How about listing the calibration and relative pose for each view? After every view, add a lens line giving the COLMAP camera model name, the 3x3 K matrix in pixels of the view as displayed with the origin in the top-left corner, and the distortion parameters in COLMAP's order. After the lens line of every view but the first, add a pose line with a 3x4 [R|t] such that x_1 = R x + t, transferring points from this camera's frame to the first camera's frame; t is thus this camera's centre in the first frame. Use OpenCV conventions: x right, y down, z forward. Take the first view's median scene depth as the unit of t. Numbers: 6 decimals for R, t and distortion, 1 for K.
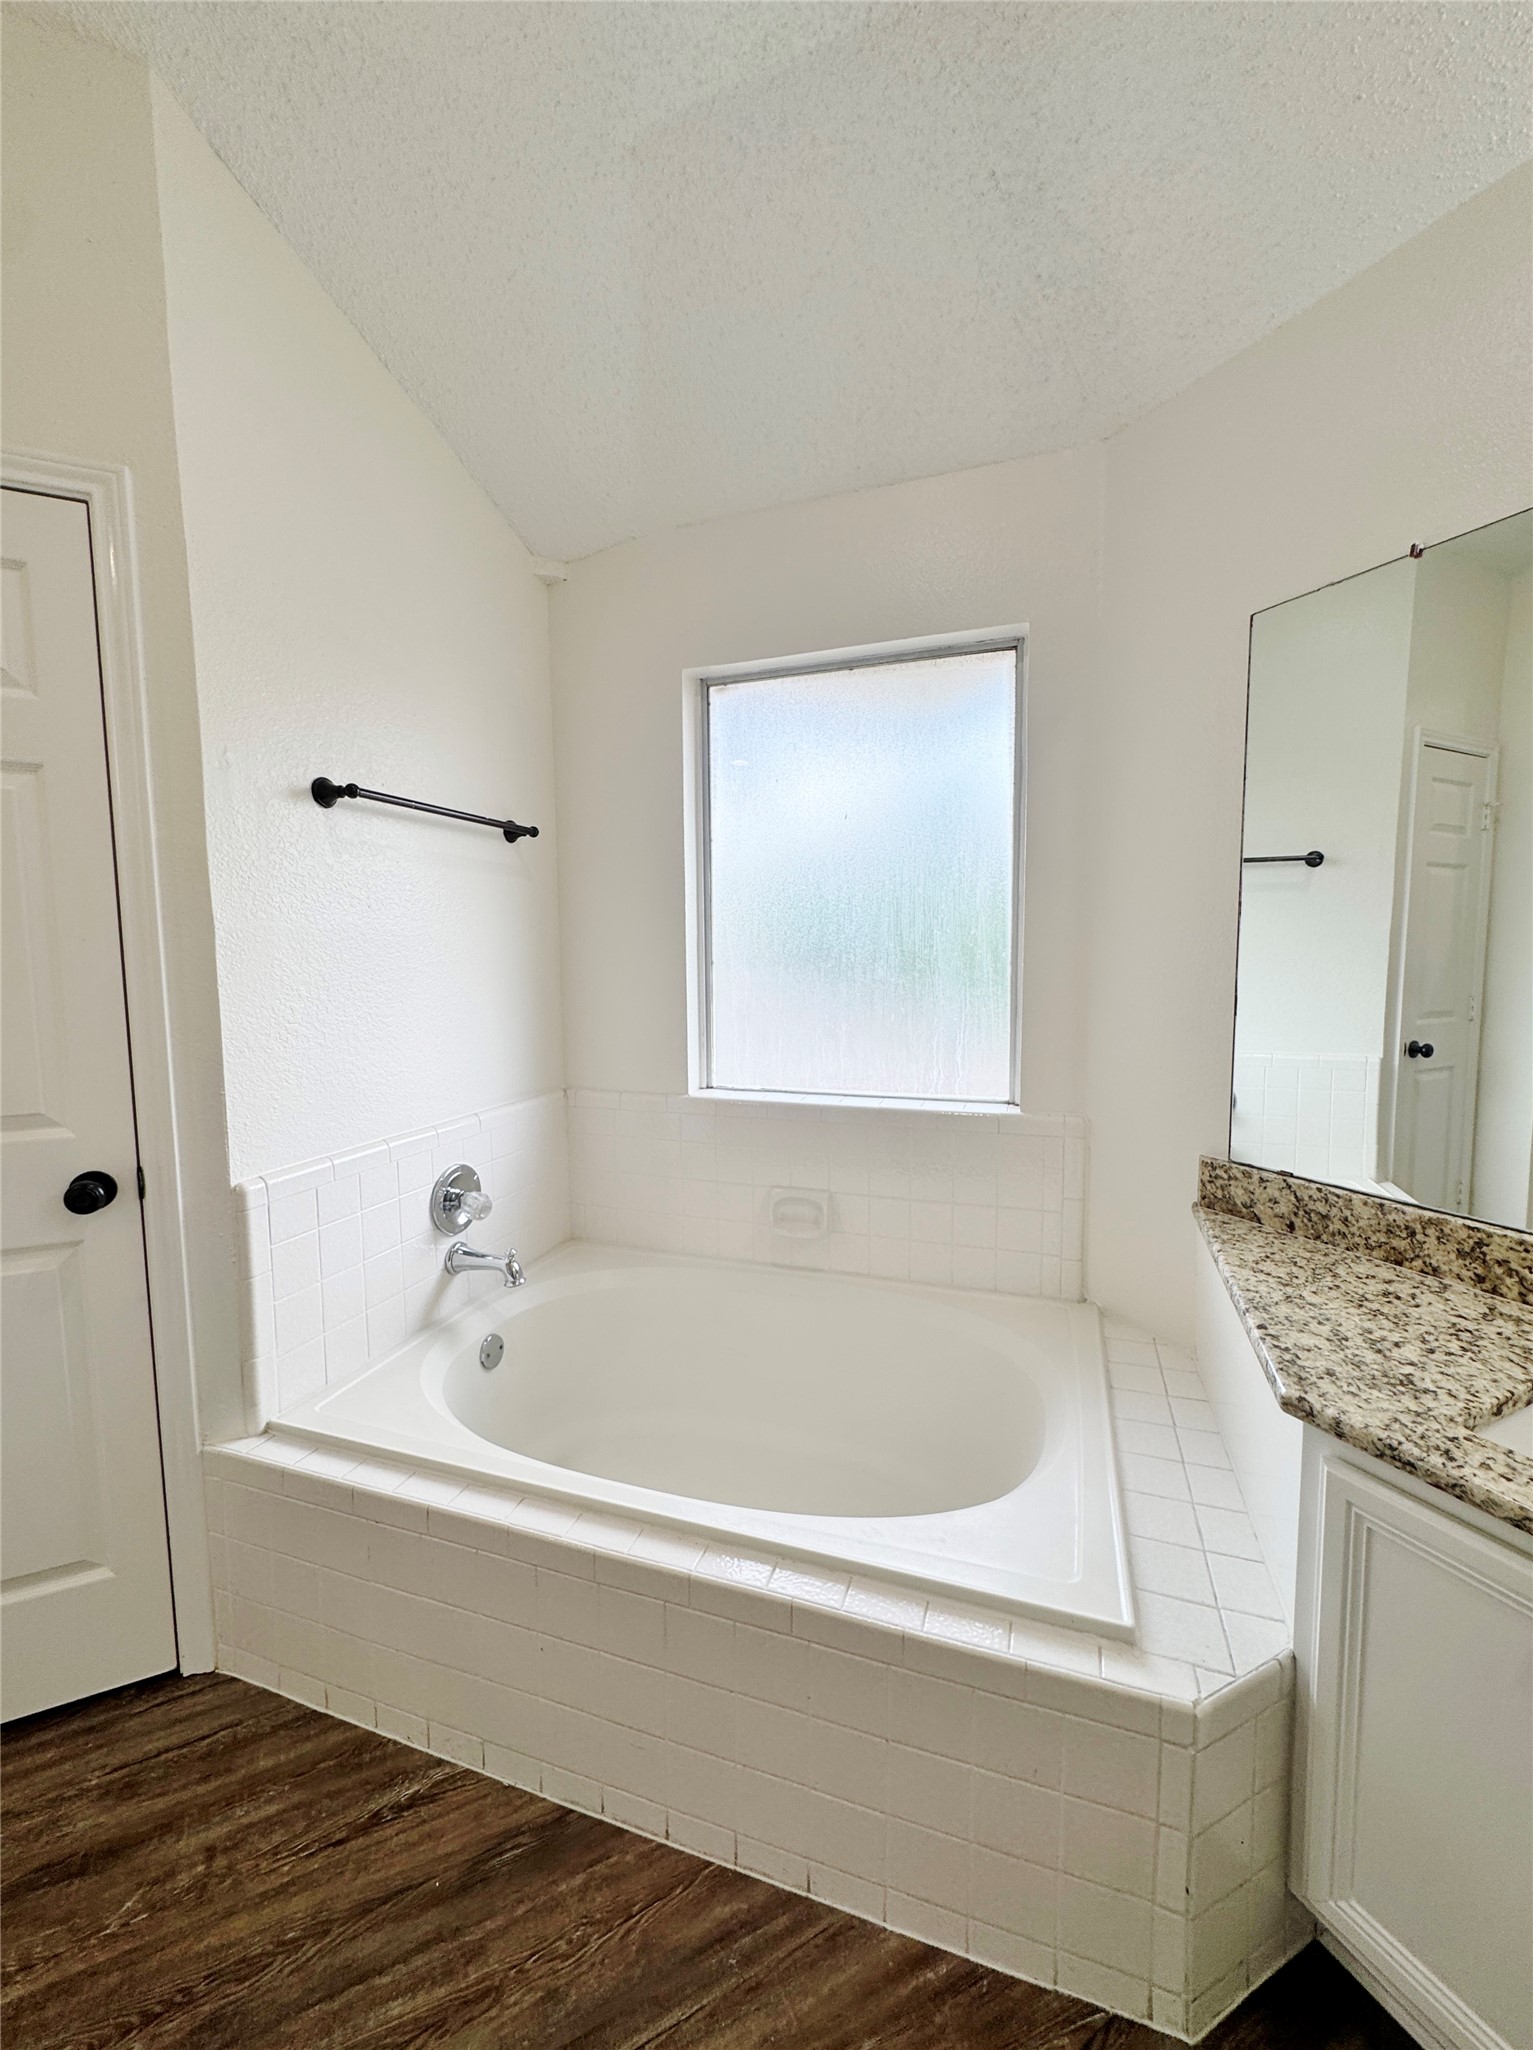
lens RADIAL K [[825.9, 0, 766.5], [0, 825.9, 1025.0], [0, 0, 1]] dist [-0.003250, 0.000061]
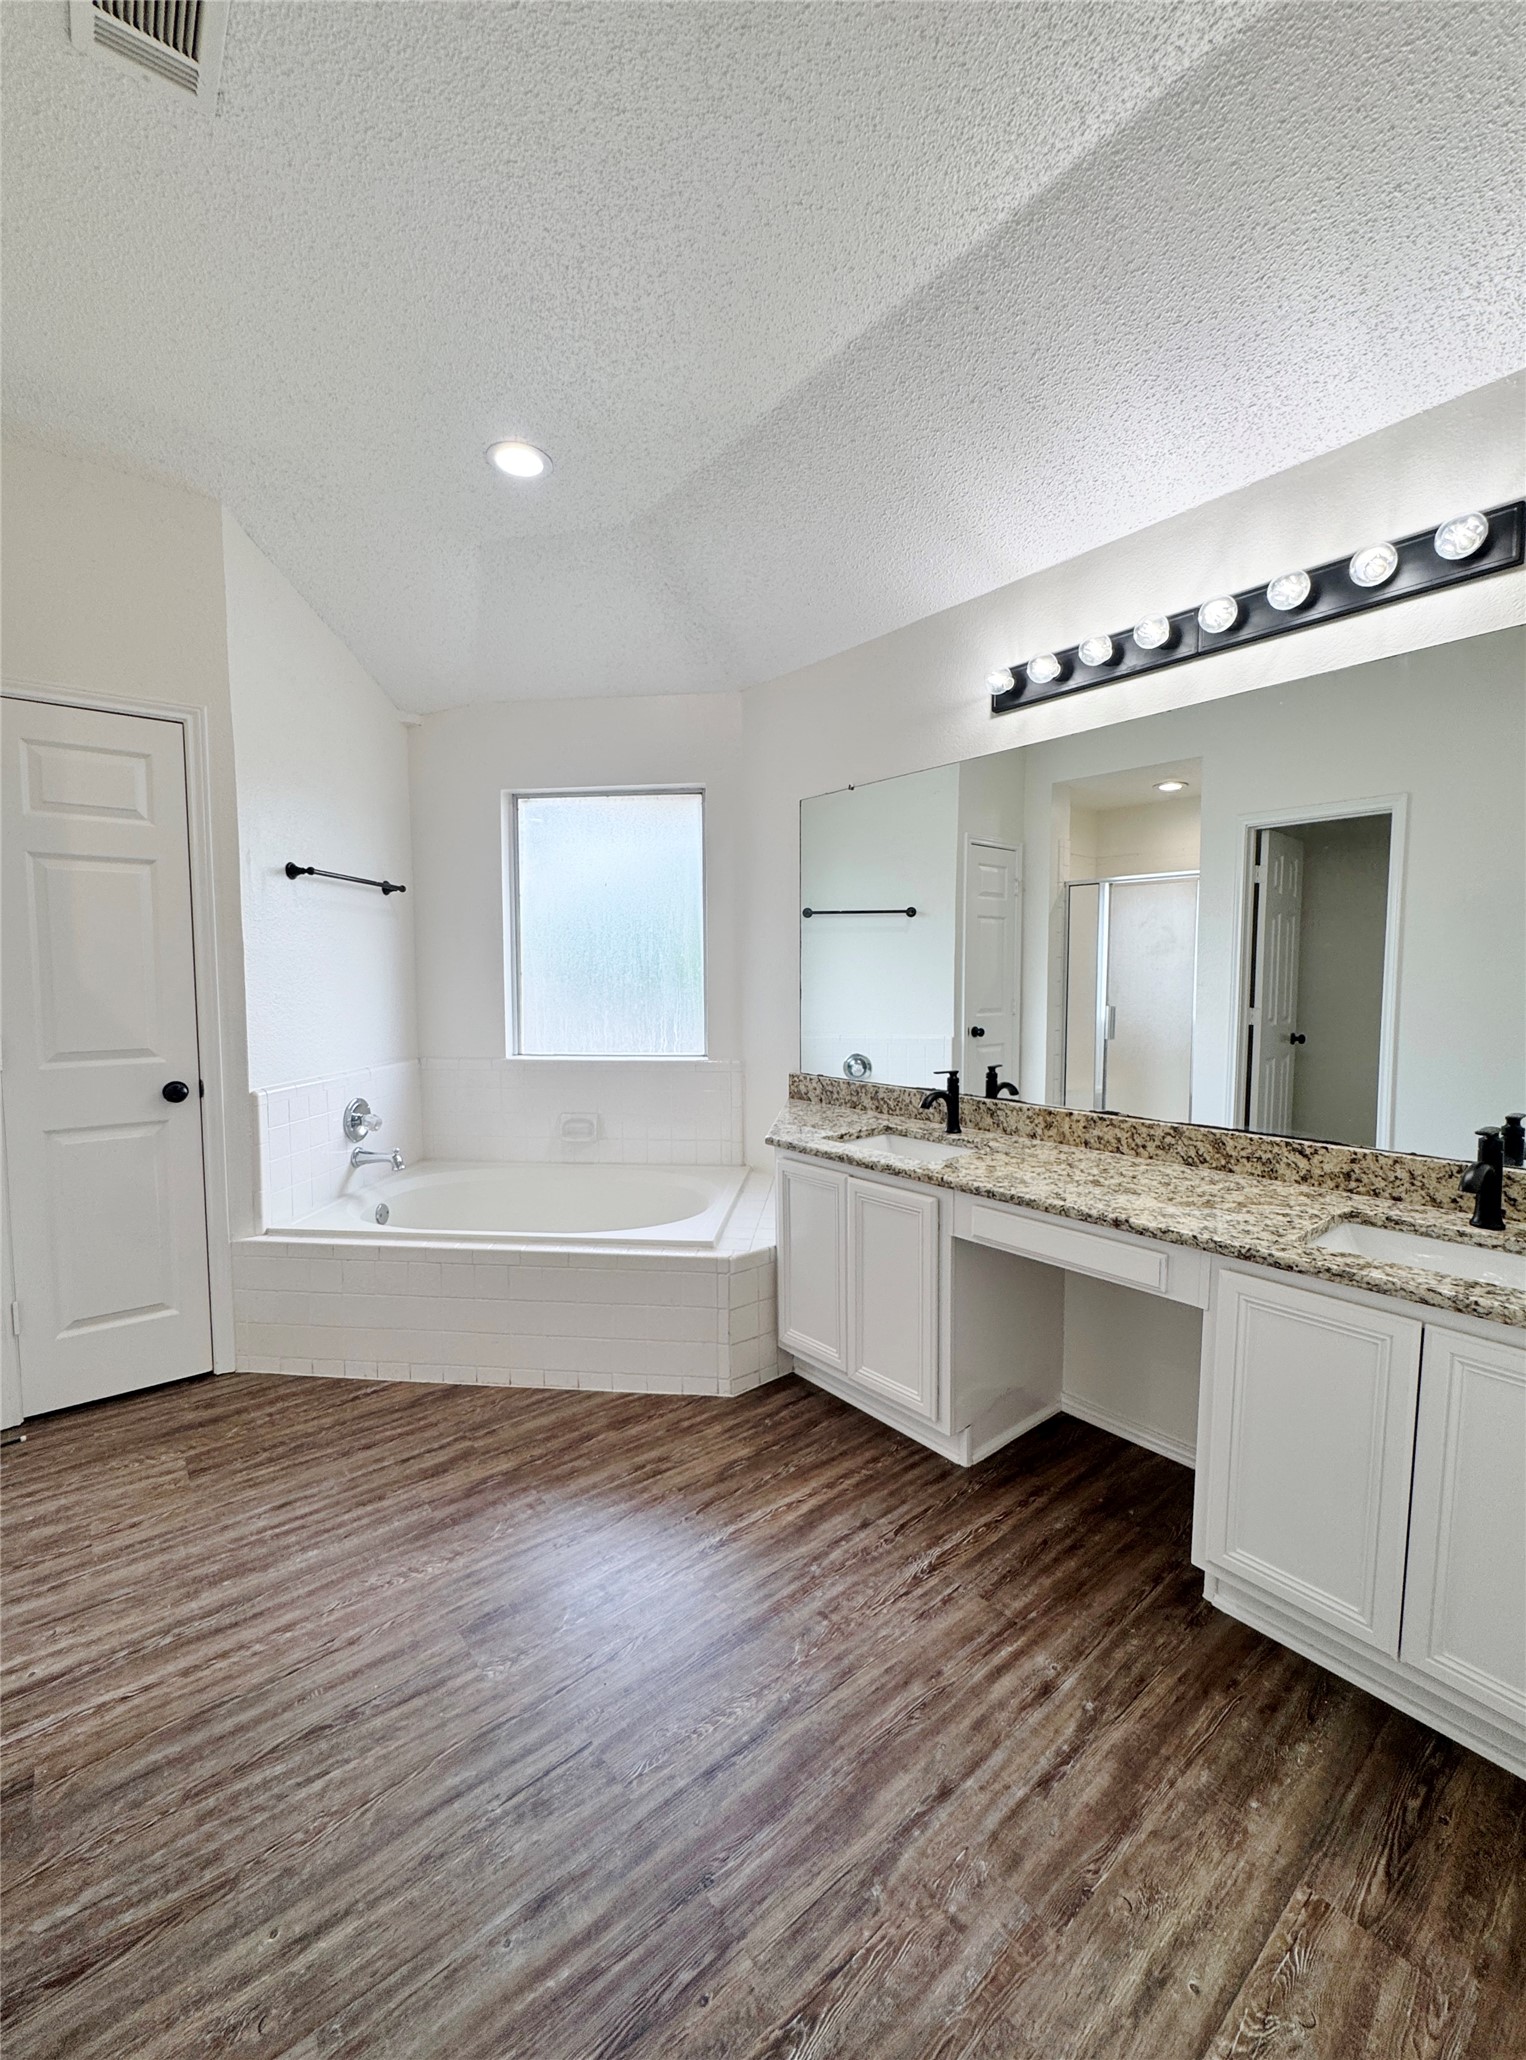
lens RADIAL K [[842.2, 0, 759.1], [0, 842.2, 1024.5], [0, 0, 1]] dist [0.000493, 0.000449]
pose [[0.973609, -0.009288, 0.228033, 0.011479], [0.016486, 0.999423, -0.029681, 0.105908], [-0.227626, 0.032657, 0.973201, -0.911570]]
